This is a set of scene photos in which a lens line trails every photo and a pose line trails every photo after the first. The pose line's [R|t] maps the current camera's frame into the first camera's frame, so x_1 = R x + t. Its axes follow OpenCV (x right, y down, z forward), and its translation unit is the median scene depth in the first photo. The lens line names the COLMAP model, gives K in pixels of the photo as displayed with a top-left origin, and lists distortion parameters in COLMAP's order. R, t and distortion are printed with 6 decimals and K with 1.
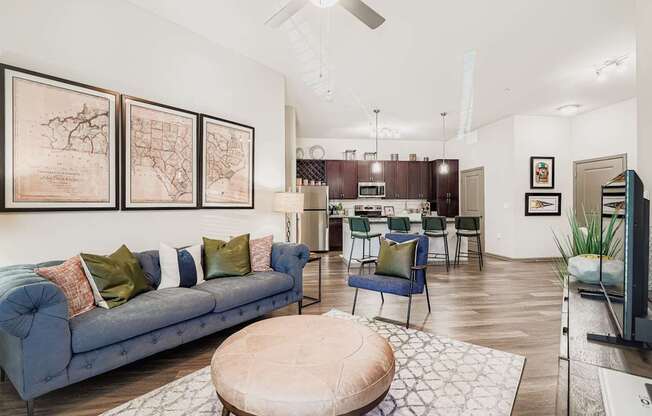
lens RADIAL K [[314.2, 0, 324.5], [0, 314.2, 207.4], [0, 0, 1]] dist [-0.001209, -0.000107]
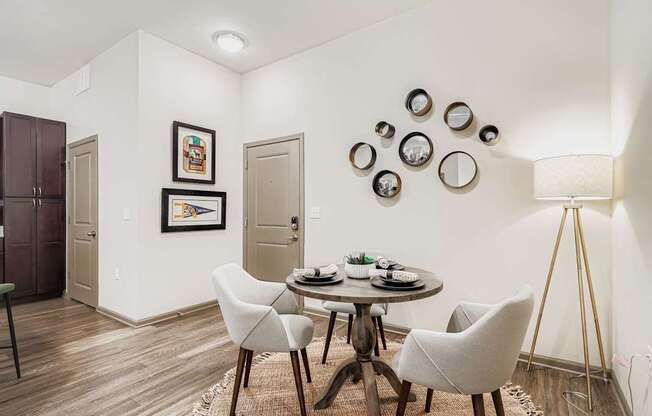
lens RADIAL K [[335.3, 0, 325.6], [0, 335.3, 209.8], [0, 0, 1]] dist [-0.001564, -0.000094]
pose [[0.671749, 0.004937, 0.740763, 0.405220], [0.003091, 0.999950, -0.009467, -0.004643], [-0.740773, 0.008649, 0.671700, 0.423371]]
